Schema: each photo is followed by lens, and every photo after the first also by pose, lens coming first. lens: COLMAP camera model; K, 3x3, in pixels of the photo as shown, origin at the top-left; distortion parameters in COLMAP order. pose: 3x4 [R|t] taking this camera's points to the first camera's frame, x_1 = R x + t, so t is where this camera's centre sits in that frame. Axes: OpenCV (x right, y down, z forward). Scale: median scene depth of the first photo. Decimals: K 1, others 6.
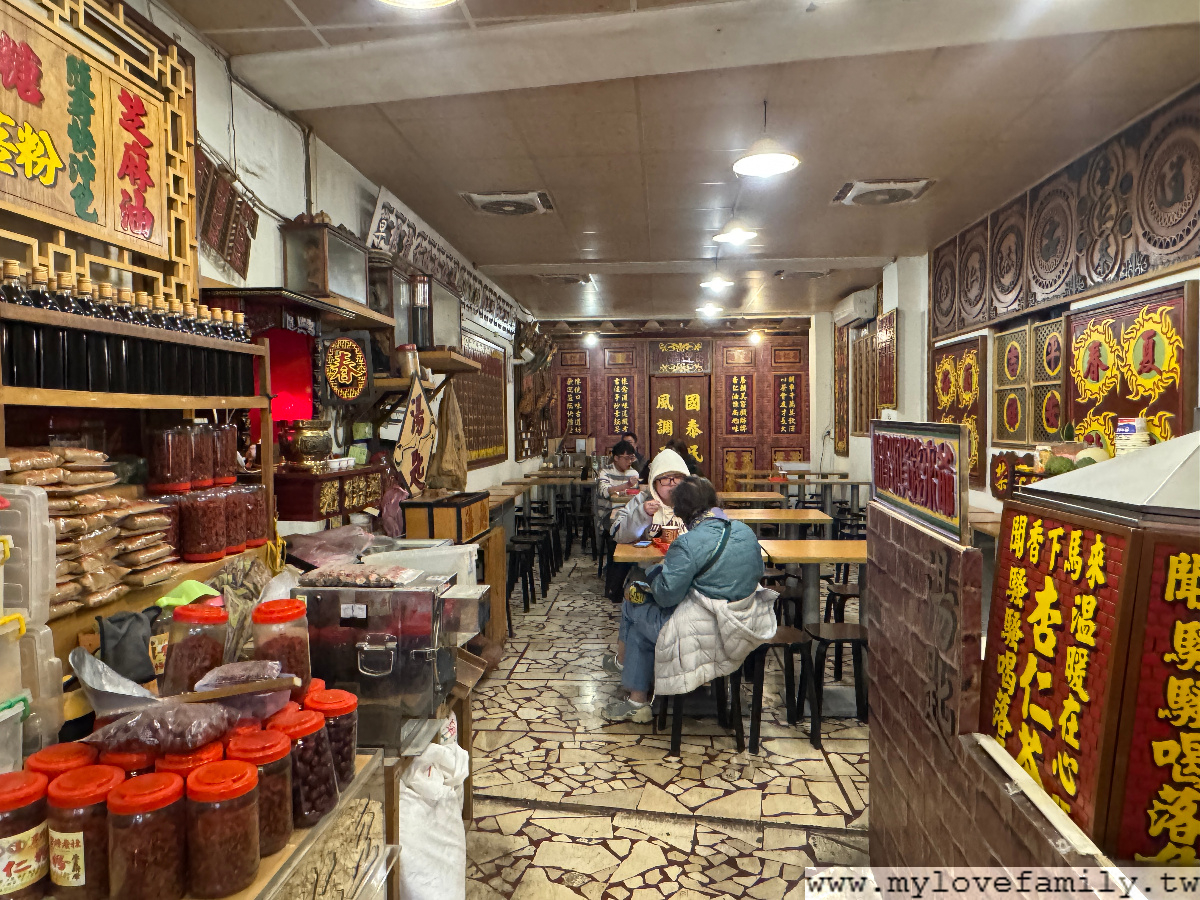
lens RADIAL K [[803.4, 0, 600.0], [0, 803.4, 450.0], [0, 0, 1]] dist [-0.000010, -0.000053]
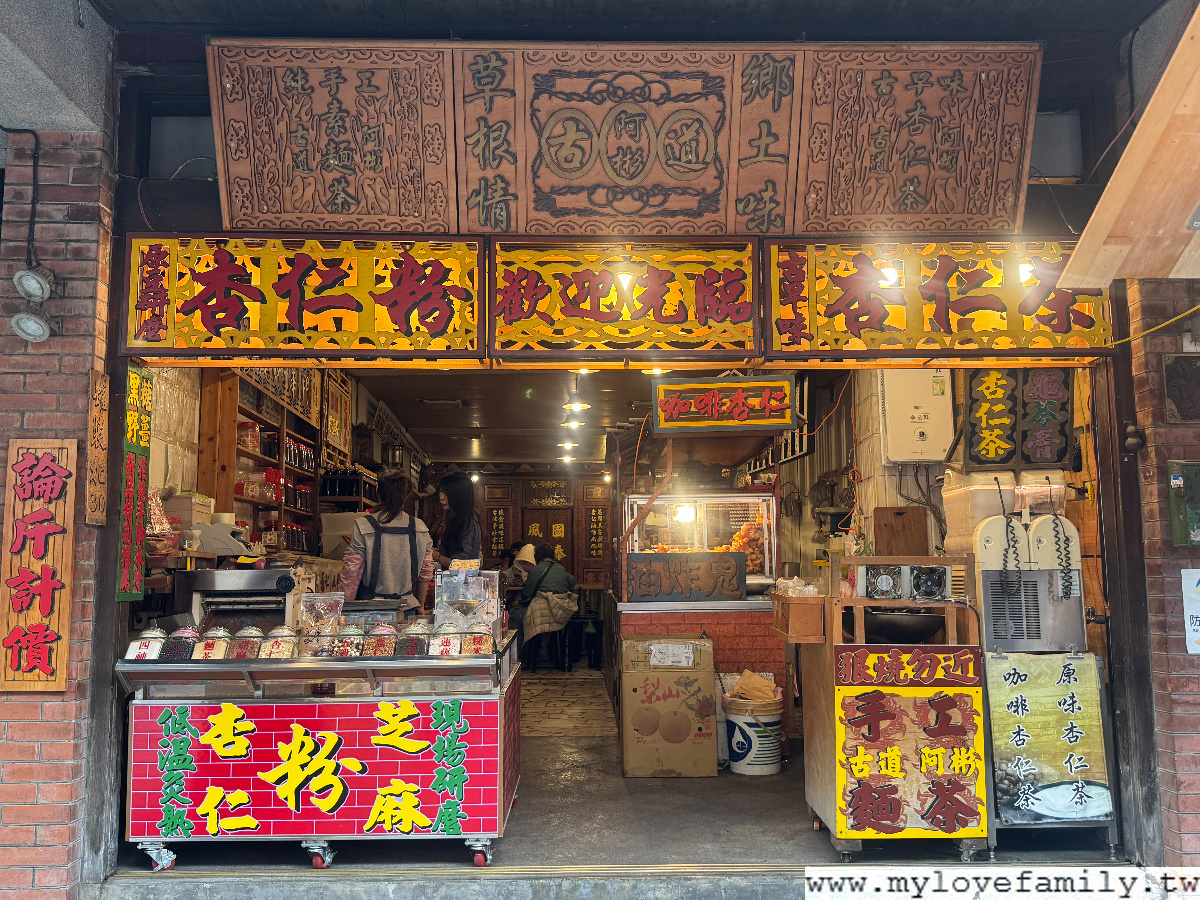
lens RADIAL K [[1056.3, 0, 600.0], [0, 1056.3, 450.0], [0, 0, 1]] dist [0.005277, 0.003944]
pose [[0.991036, 0.015596, 0.132678, -0.034318], [0.005259, 0.987838, -0.155396, 0.068729], [-0.133488, 0.154701, 0.978902, -0.579714]]
